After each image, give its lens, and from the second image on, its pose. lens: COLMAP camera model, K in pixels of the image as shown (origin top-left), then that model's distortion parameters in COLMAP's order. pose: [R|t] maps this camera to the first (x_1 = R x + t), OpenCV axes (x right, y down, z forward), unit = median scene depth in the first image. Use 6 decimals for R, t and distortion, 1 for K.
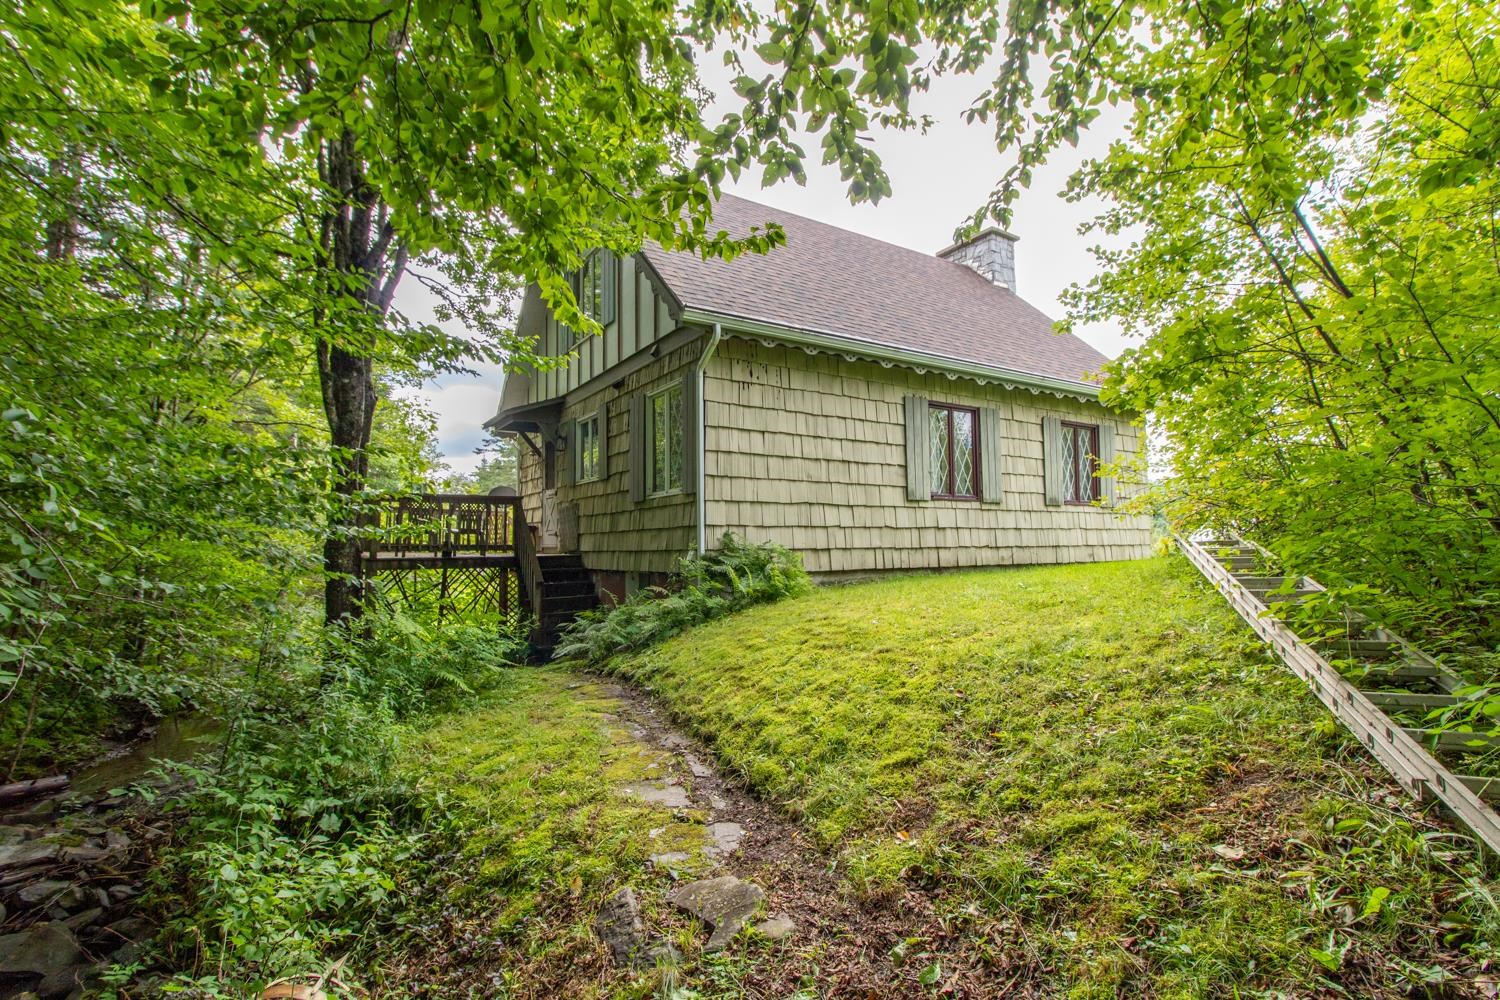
lens RADIAL K [[699.8, 0, 750.2], [0, 699.8, 495.7], [0, 0, 1]] dist [0.001945, 0.000120]
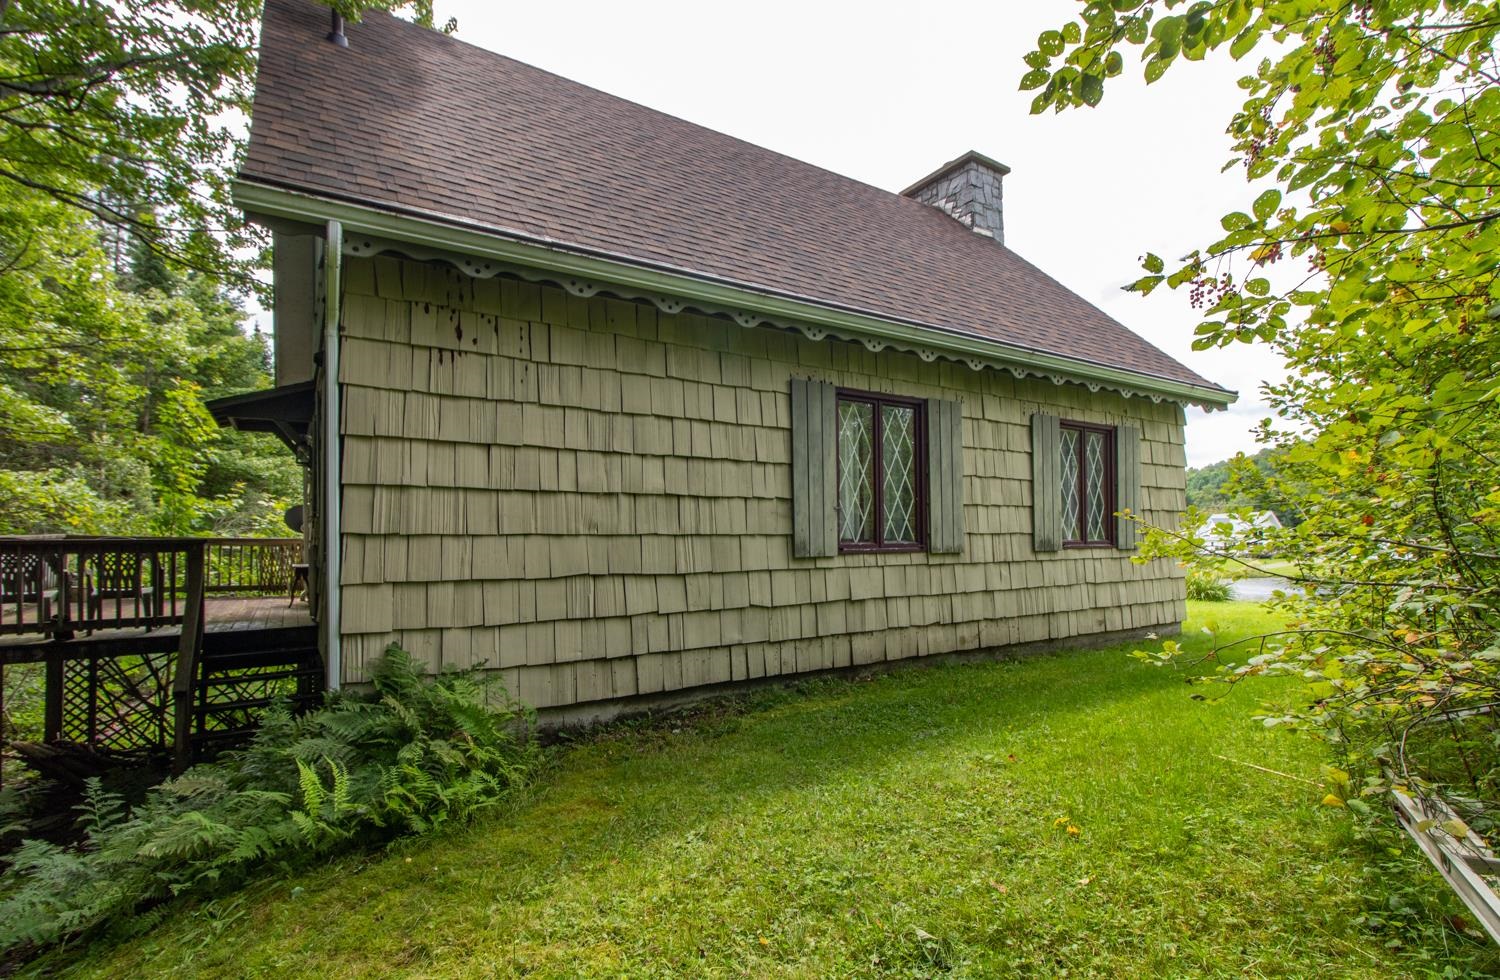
lens RADIAL K [[693.7, 0, 748.9], [0, 693.7, 499.2], [0, 0, 1]] dist [-0.003883, -0.000169]
pose [[0.999968, 0.006417, -0.004826, 0.185358], [-0.006289, 0.999641, 0.026062, -0.056252], [0.004991, -0.026031, 0.999649, 0.412618]]
